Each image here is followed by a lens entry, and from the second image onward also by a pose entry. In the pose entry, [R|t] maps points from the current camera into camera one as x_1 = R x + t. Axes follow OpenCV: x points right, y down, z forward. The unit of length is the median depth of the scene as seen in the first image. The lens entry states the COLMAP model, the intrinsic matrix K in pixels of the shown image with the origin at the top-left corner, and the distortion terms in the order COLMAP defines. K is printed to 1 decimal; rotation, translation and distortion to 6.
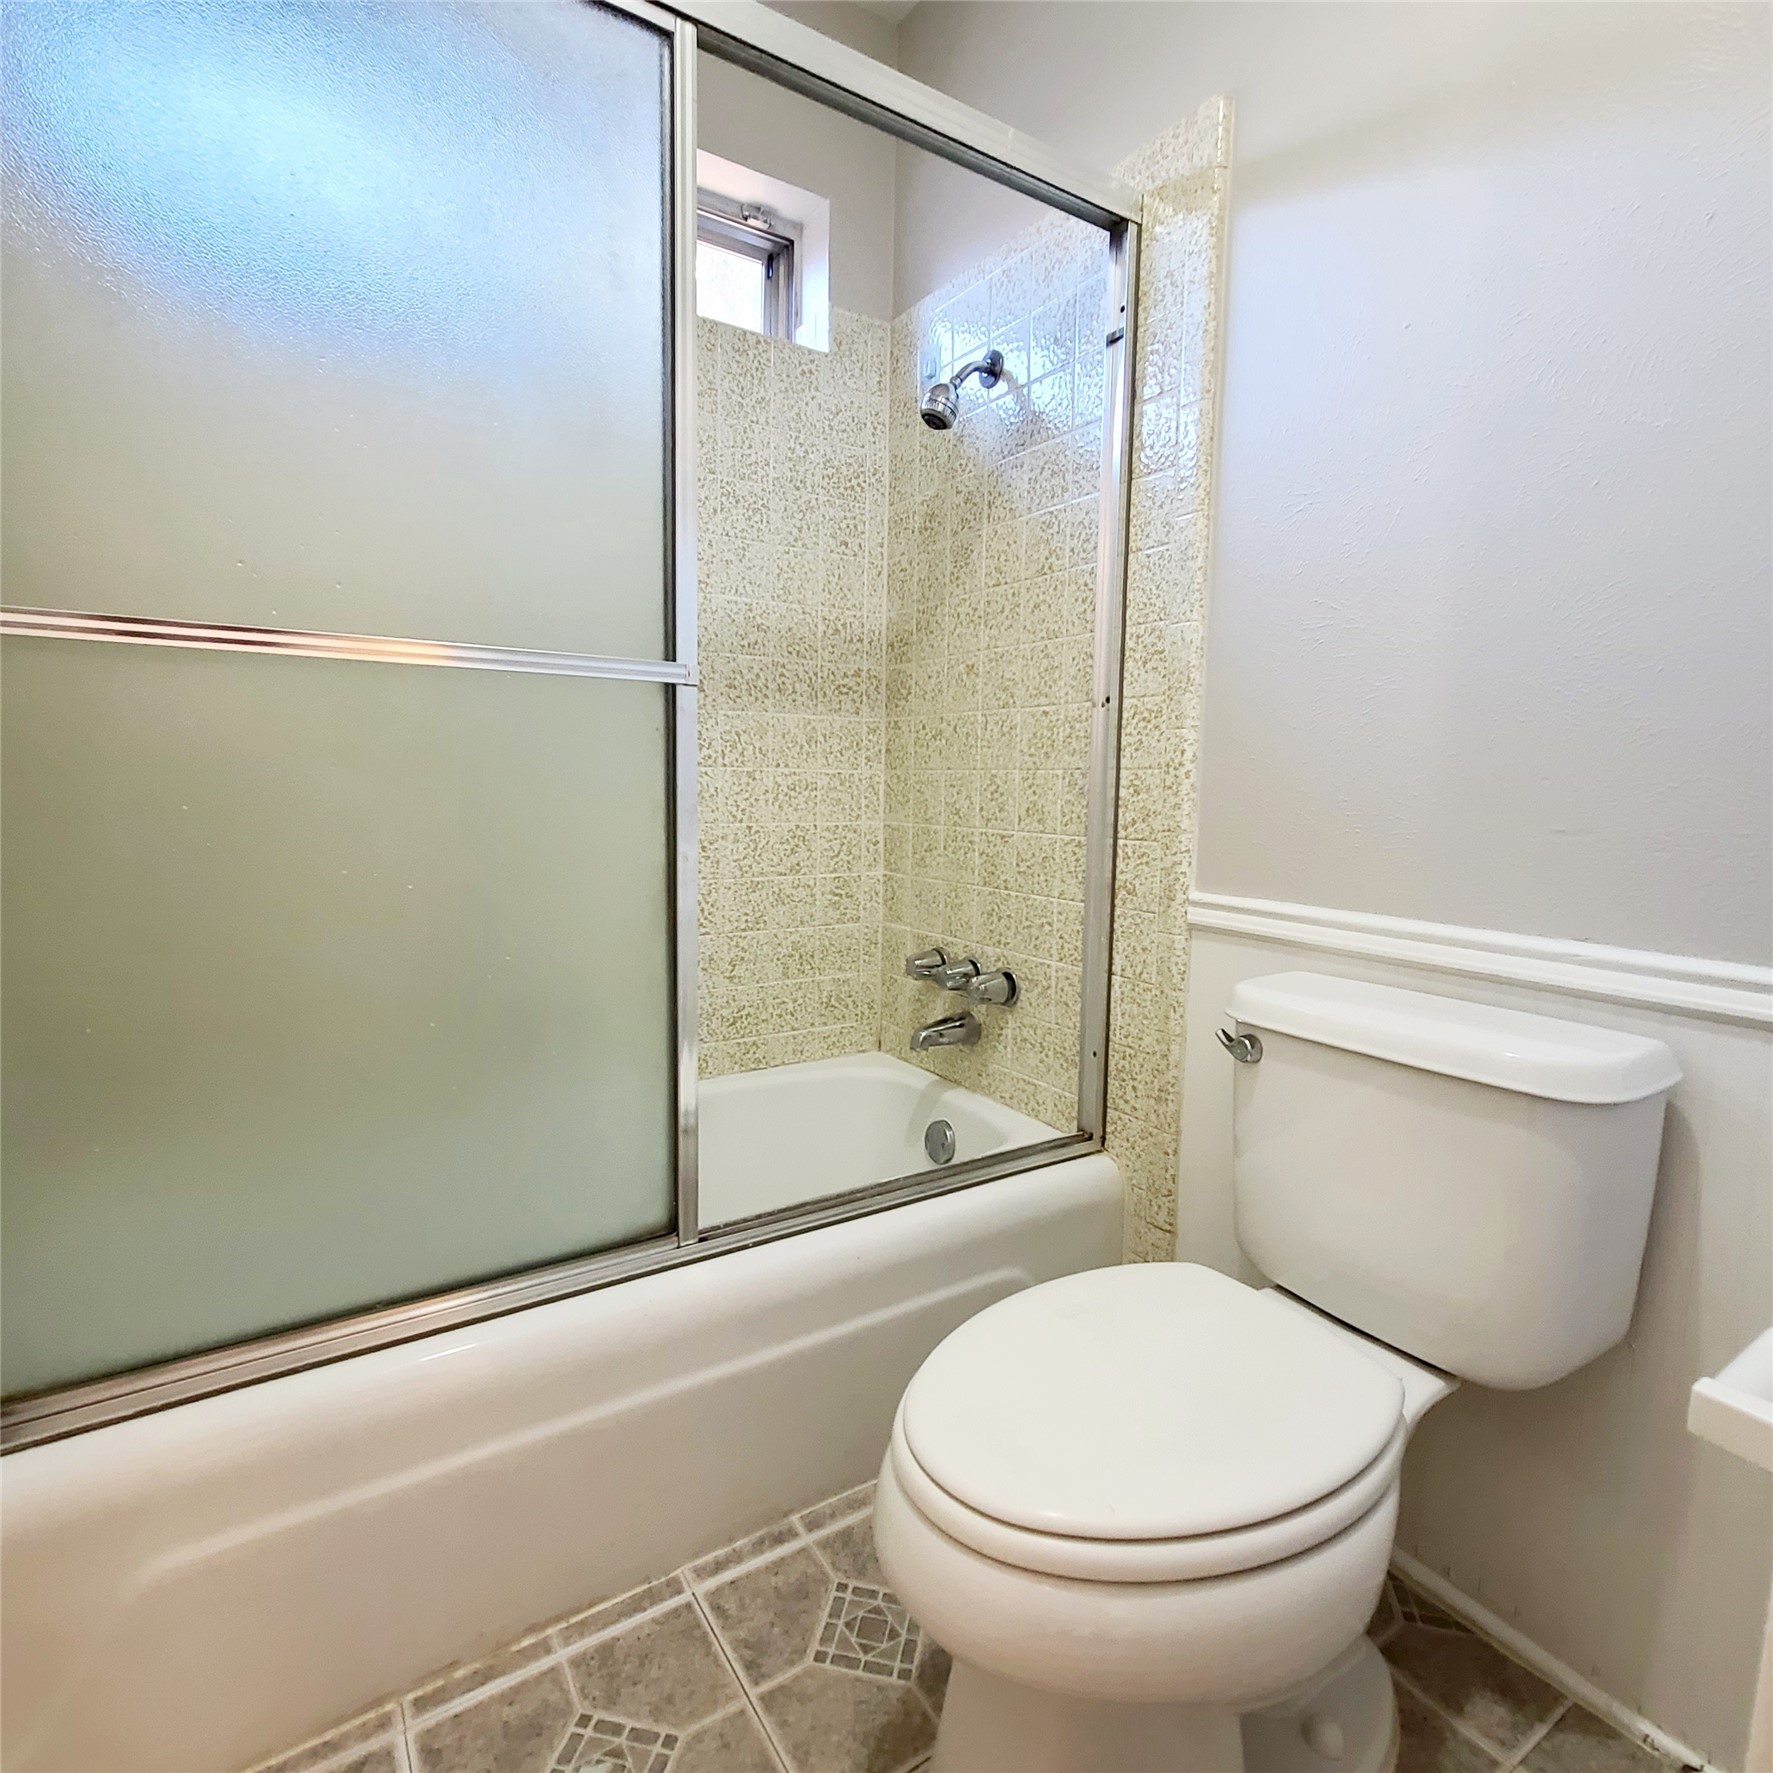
lens RADIAL K [[960.3, 0, 886.7], [0, 960.3, 889.8], [0, 0, 1]] dist [0.002892, -0.004238]
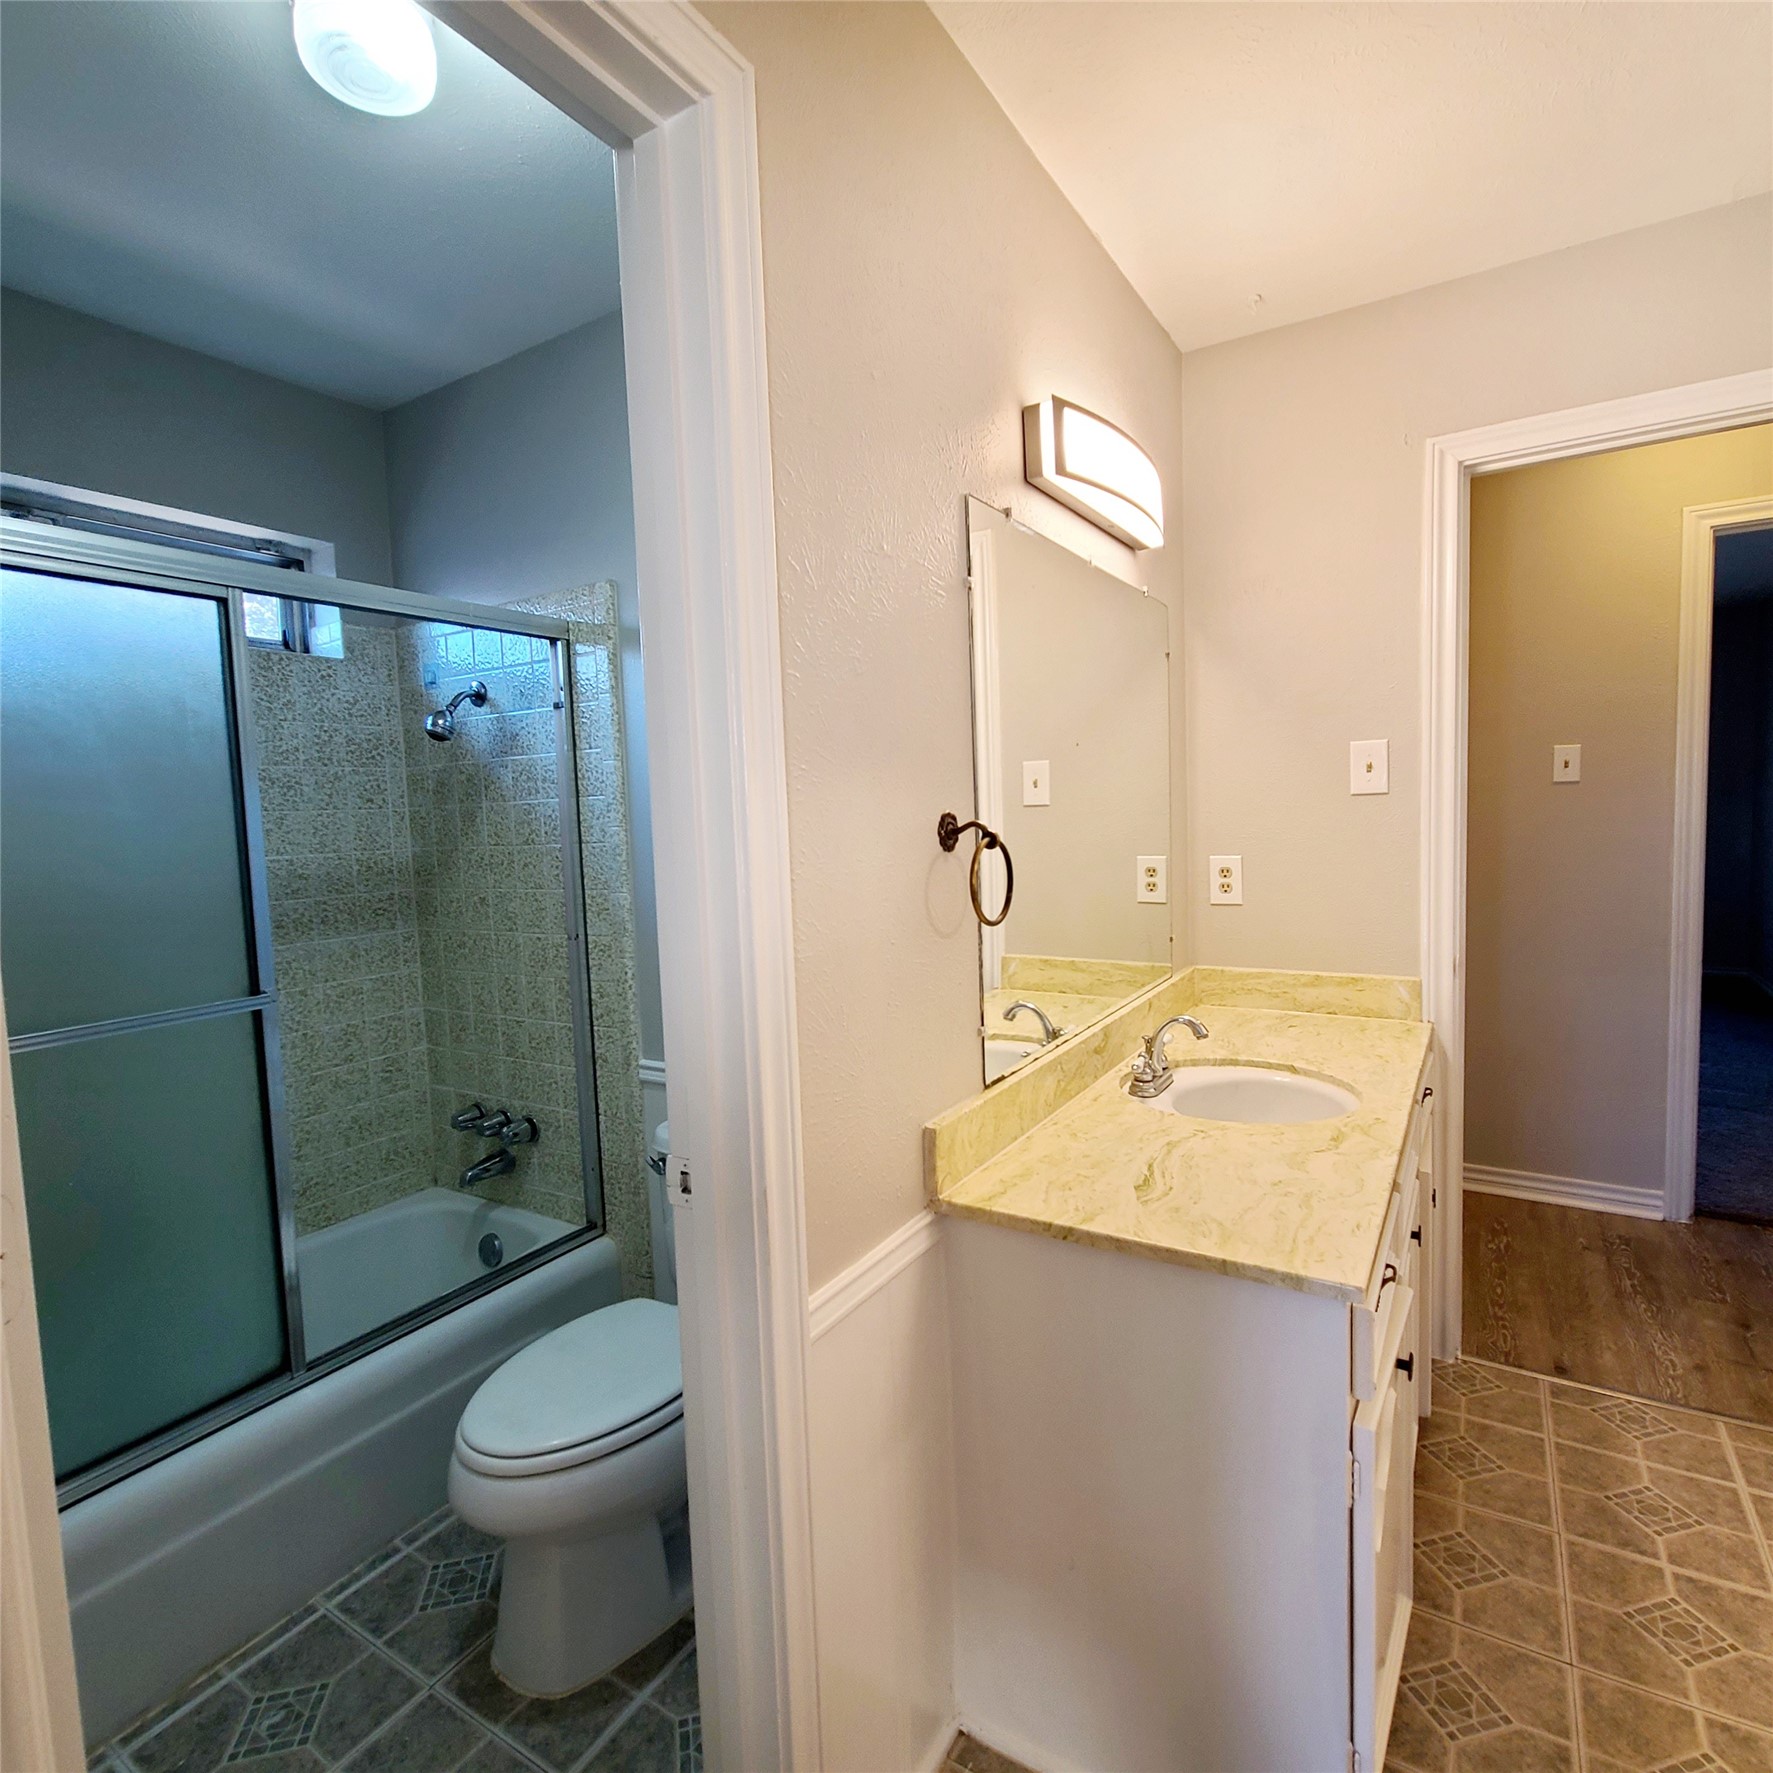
lens RADIAL K [[960.3, 0, 883.7], [0, 960.3, 882.1], [0, 0, 1]] dist [0.002892, -0.004238]
pose [[0.902923, -0.082163, 0.421876, 0.030421], [0.100660, 0.994684, -0.021716, -0.184786], [-0.417849, 0.062074, 0.906393, -0.536964]]
